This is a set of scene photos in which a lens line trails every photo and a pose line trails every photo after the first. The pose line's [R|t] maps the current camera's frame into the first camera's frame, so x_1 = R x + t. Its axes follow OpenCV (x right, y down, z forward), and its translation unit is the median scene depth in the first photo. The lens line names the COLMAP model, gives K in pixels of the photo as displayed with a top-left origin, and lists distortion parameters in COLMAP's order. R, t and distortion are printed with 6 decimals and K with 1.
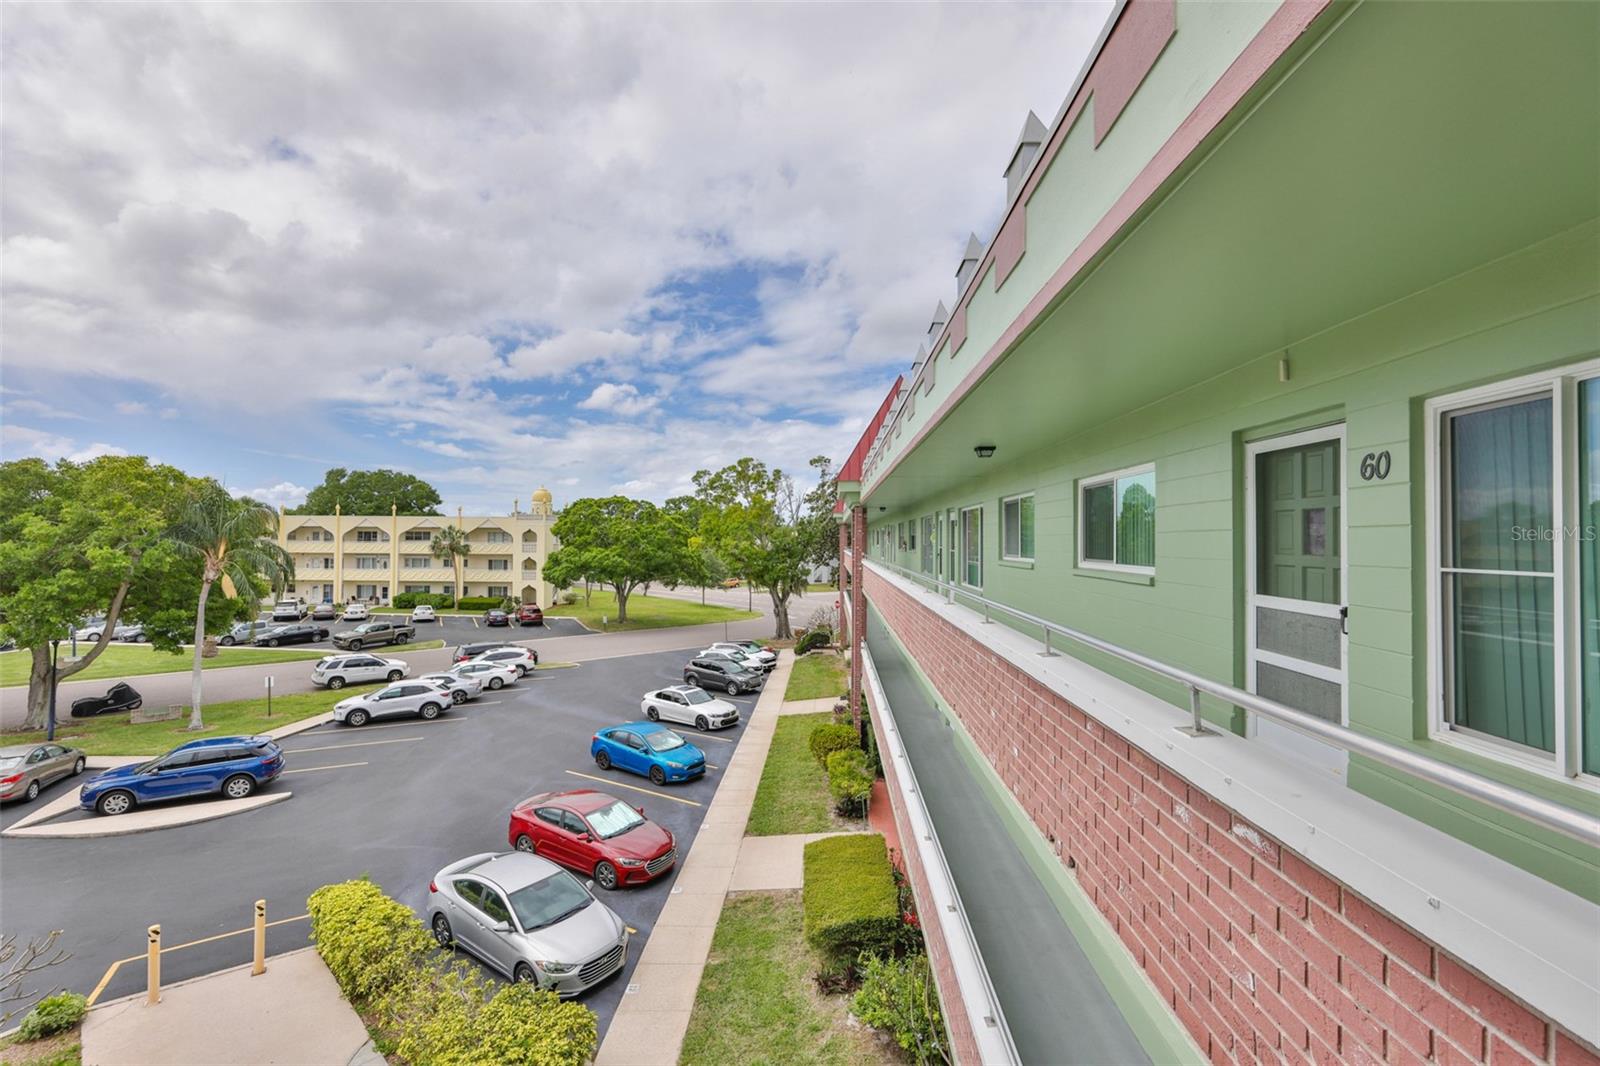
lens RADIAL K [[691.0, 0, 800.9], [0, 691.0, 542.1], [0, 0, 1]] dist [-0.000984, -0.000171]
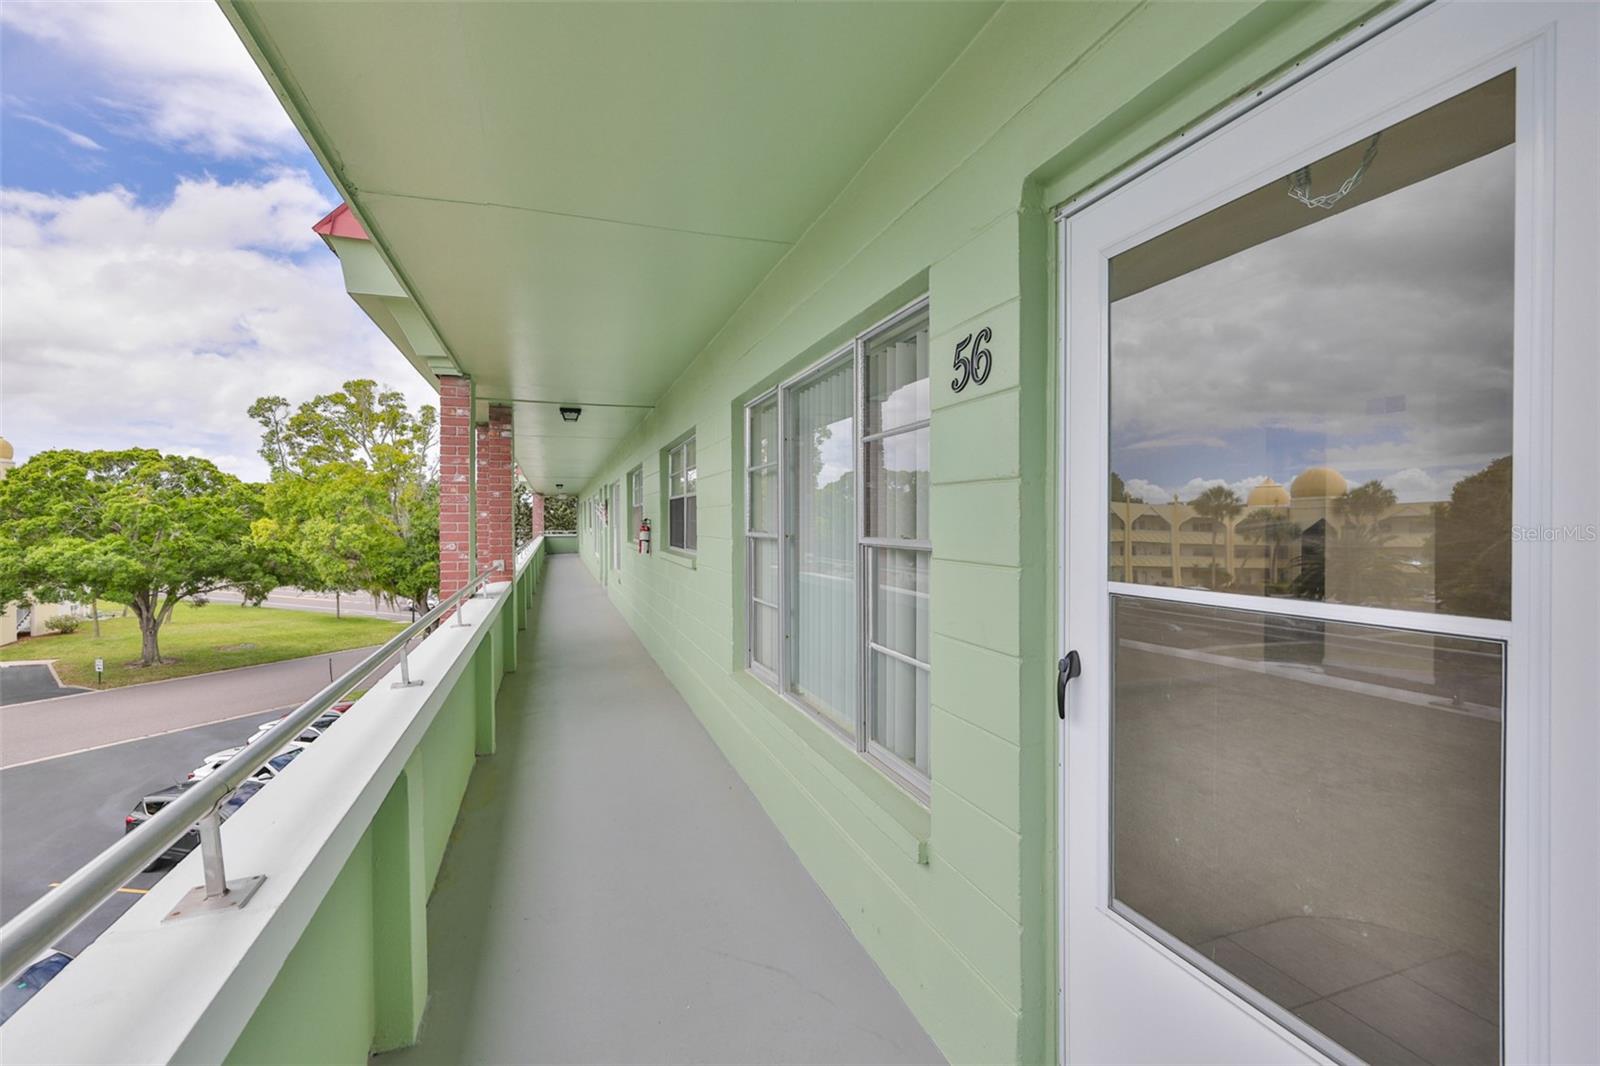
lens RADIAL K [[691.0, 0, 800.9], [0, 691.0, 542.1], [0, 0, 1]] dist [-0.000984, -0.000171]
pose [[0.926859, -0.018506, 0.374953, 0.037459], [0.007995, 0.999531, 0.029569, -0.000047], [-0.375325, -0.024409, 0.926572, 0.274931]]
